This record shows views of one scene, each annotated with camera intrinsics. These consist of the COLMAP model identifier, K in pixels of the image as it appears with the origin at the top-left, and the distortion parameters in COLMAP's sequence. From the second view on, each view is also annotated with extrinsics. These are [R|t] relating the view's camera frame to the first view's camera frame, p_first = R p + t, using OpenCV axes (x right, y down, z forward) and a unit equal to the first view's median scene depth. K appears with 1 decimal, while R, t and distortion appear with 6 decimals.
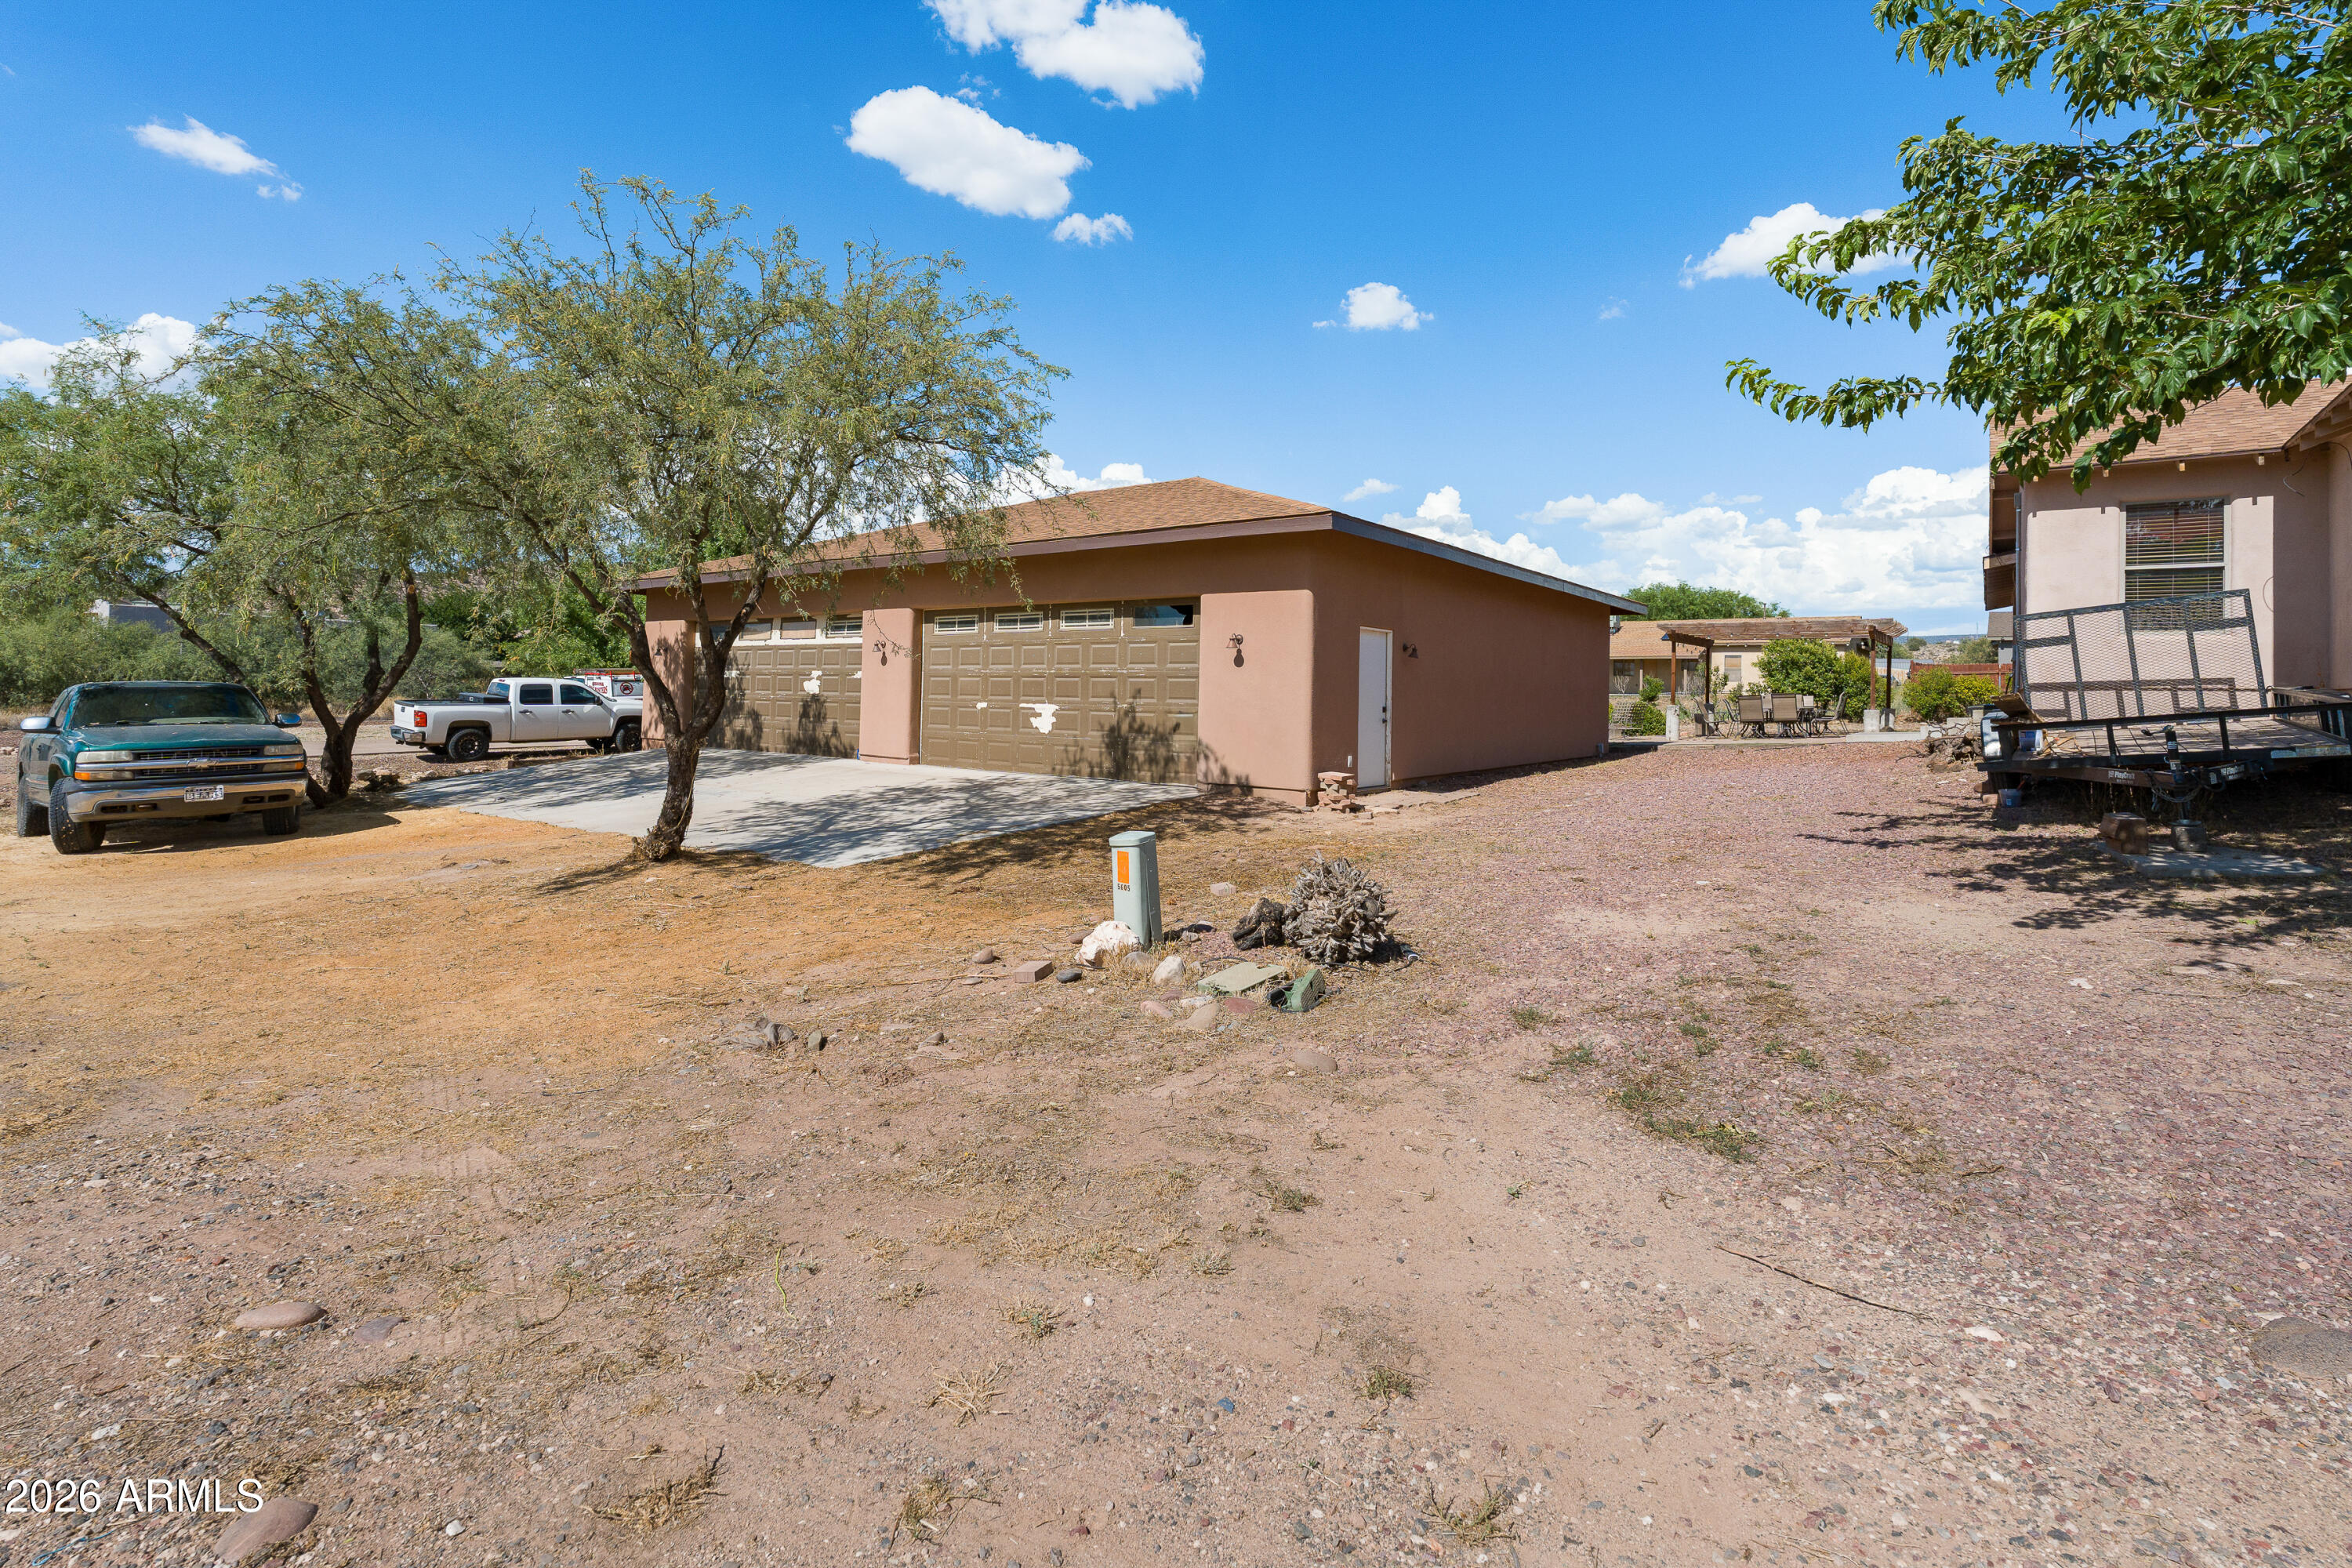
lens RADIAL K [[1077.6, 0, 1212.4], [0, 1077.6, 650.7], [0, 0, 1]] dist [-0.005664, -0.000248]
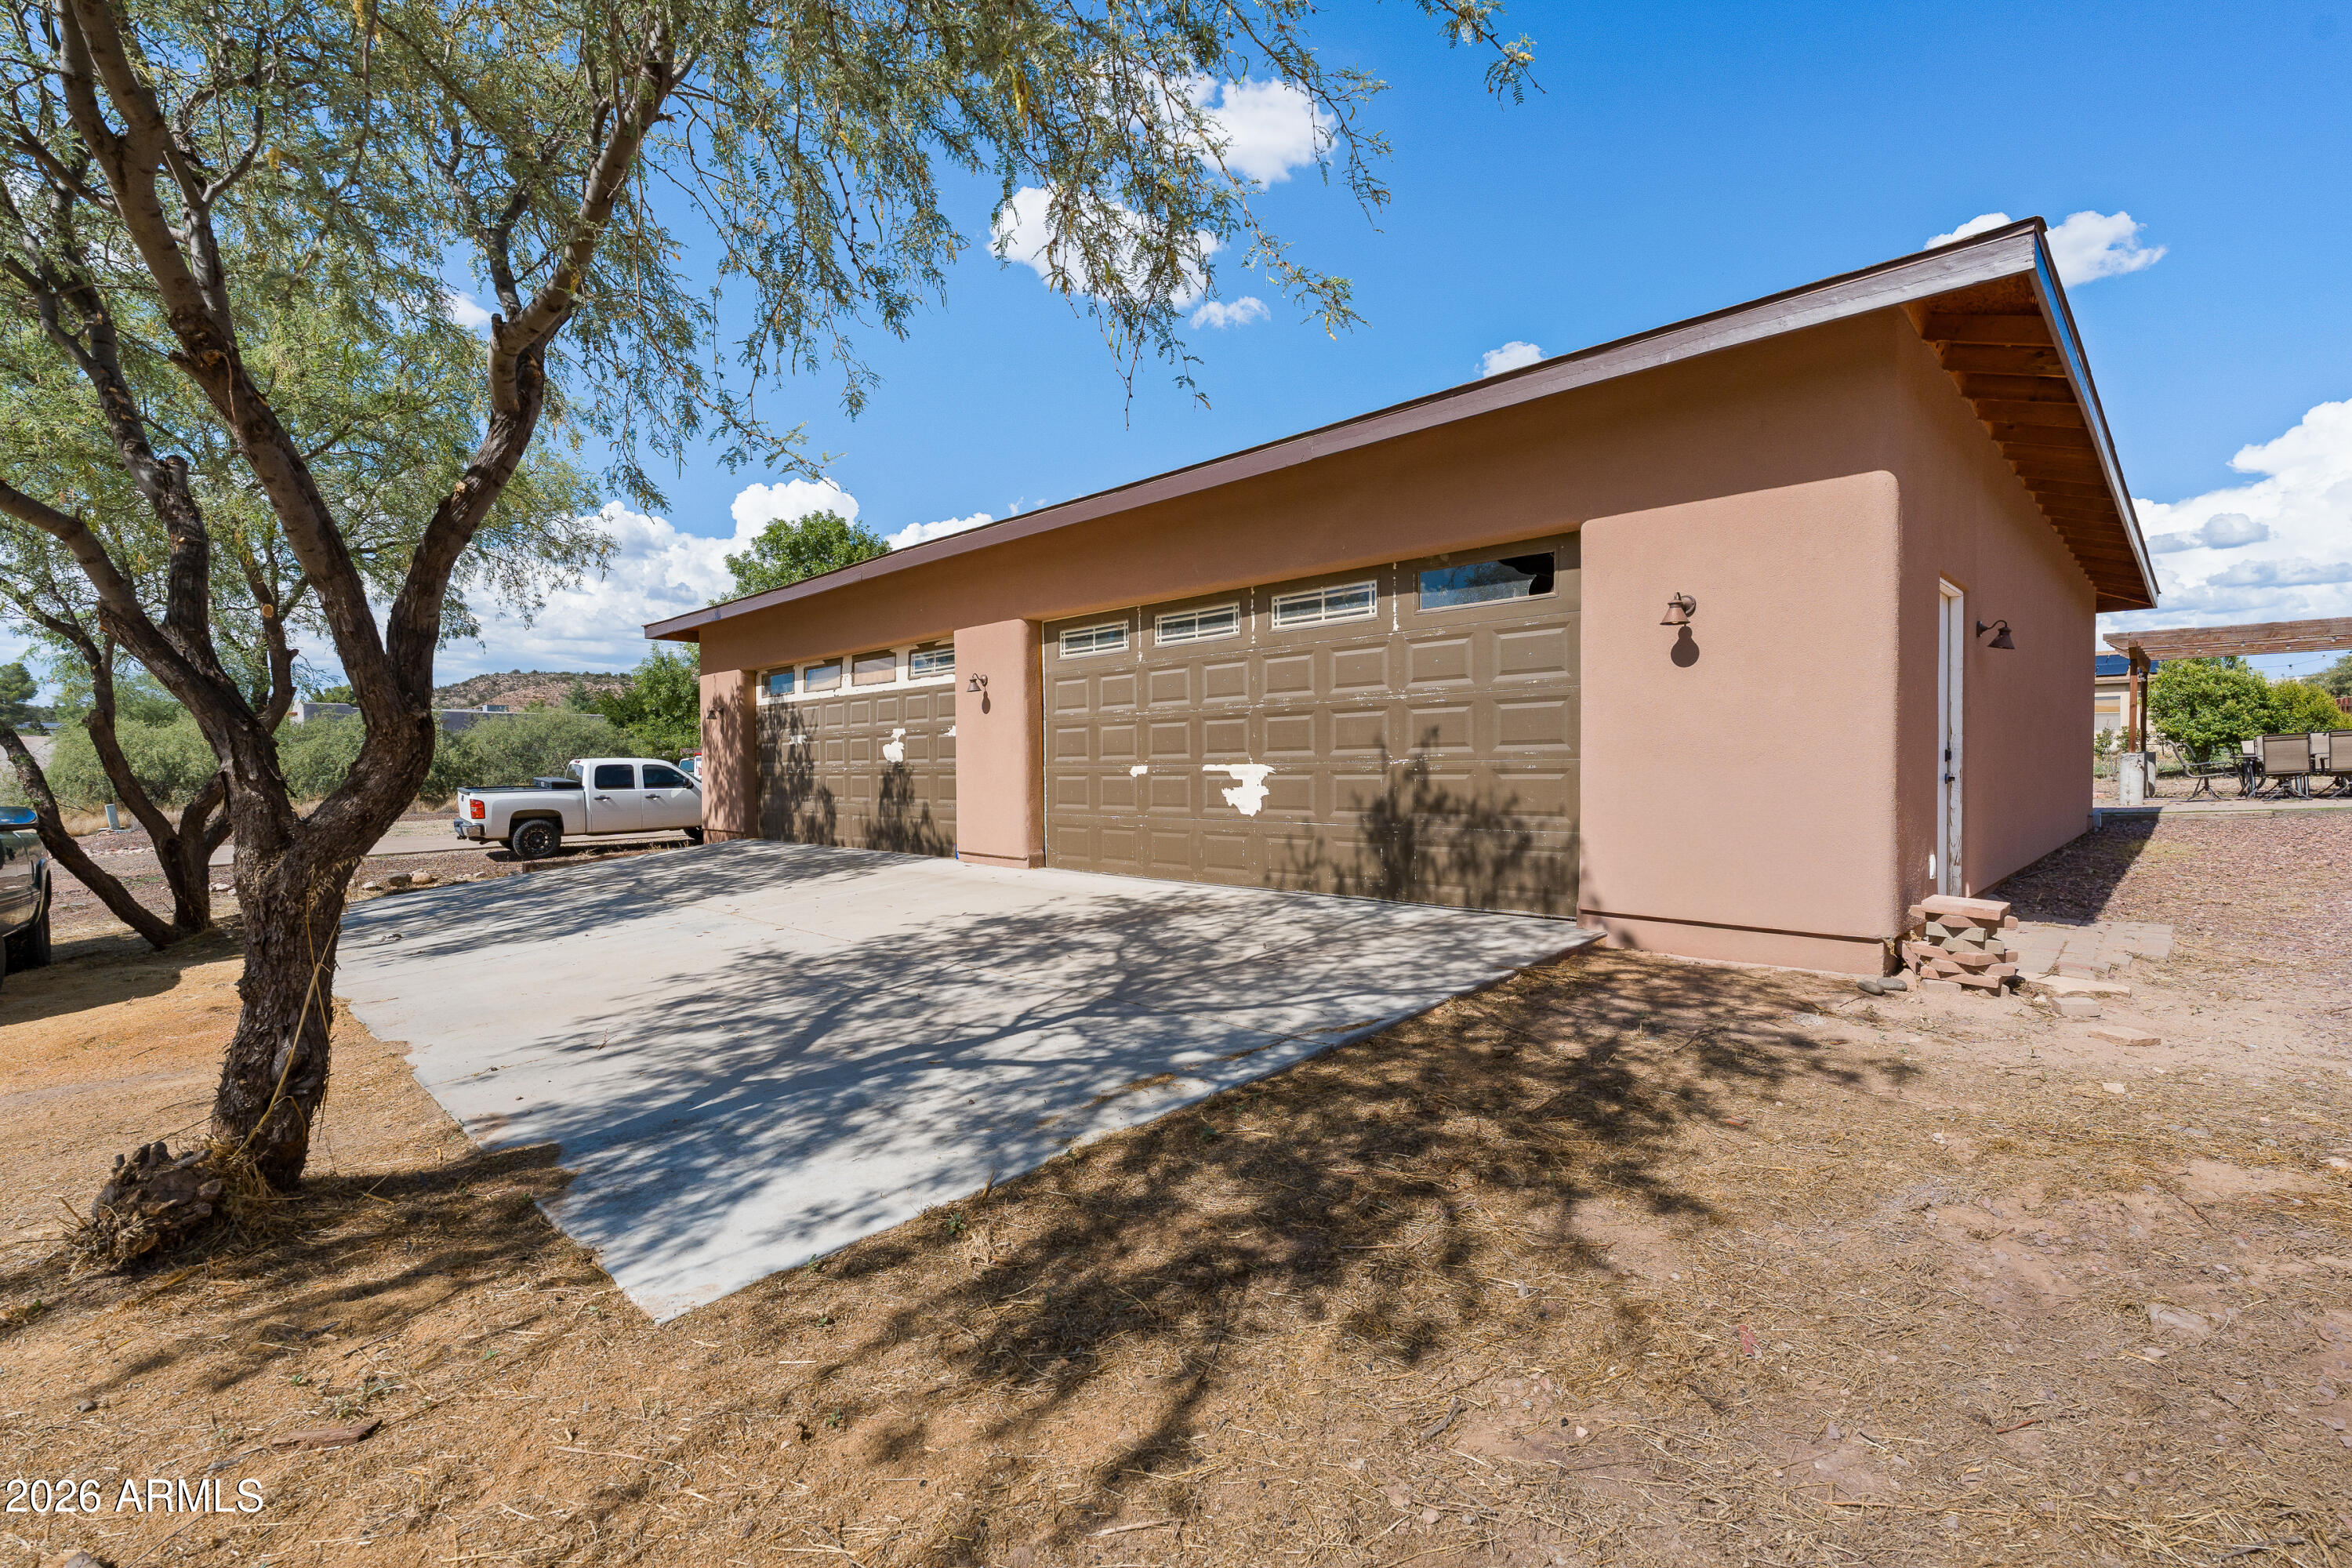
lens RADIAL K [[1077.6, 0, 1176.1], [0, 1077.6, 785.9], [0, 0, 1]] dist [-0.005664, -0.000248]
pose [[0.985042, -0.022842, -0.170796, -0.088805], [0.032398, 0.998049, 0.053370, 0.027292], [0.169244, -0.058105, 0.983860, 0.400834]]
